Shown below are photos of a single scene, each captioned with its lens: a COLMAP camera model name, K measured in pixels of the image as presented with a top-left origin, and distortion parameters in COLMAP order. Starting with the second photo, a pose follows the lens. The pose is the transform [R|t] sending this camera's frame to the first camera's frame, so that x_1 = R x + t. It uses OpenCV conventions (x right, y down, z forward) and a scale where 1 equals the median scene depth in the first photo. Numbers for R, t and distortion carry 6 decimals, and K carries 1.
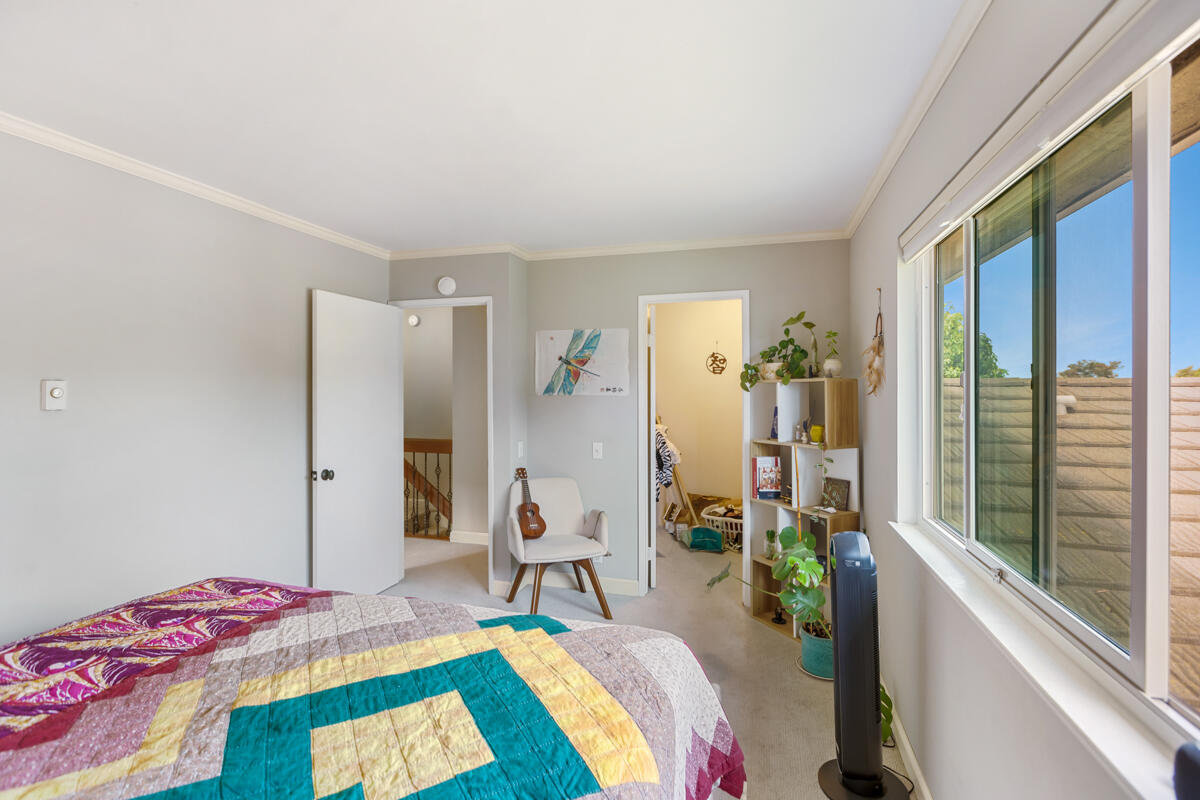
lens RADIAL K [[553.4, 0, 597.4], [0, 553.4, 395.8], [0, 0, 1]] dist [0.001626, -0.000298]
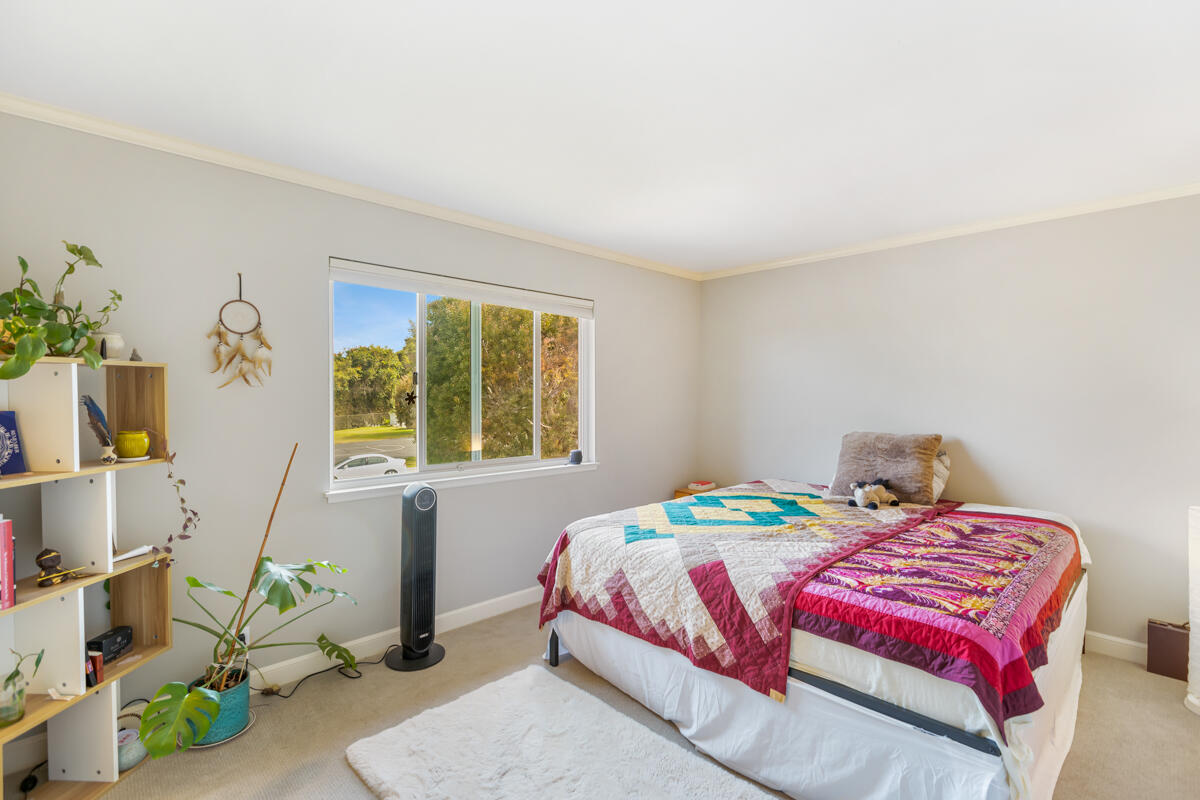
lens RADIAL K [[553.4, 0, 600.8], [0, 553.4, 399.8], [0, 0, 1]] dist [0.001626, -0.000298]
pose [[-0.866779, -0.005597, 0.498662, -0.761260], [0.002005, 0.999890, 0.014707, 0.012877], [-0.498689, 0.013747, -0.866672, 2.305500]]
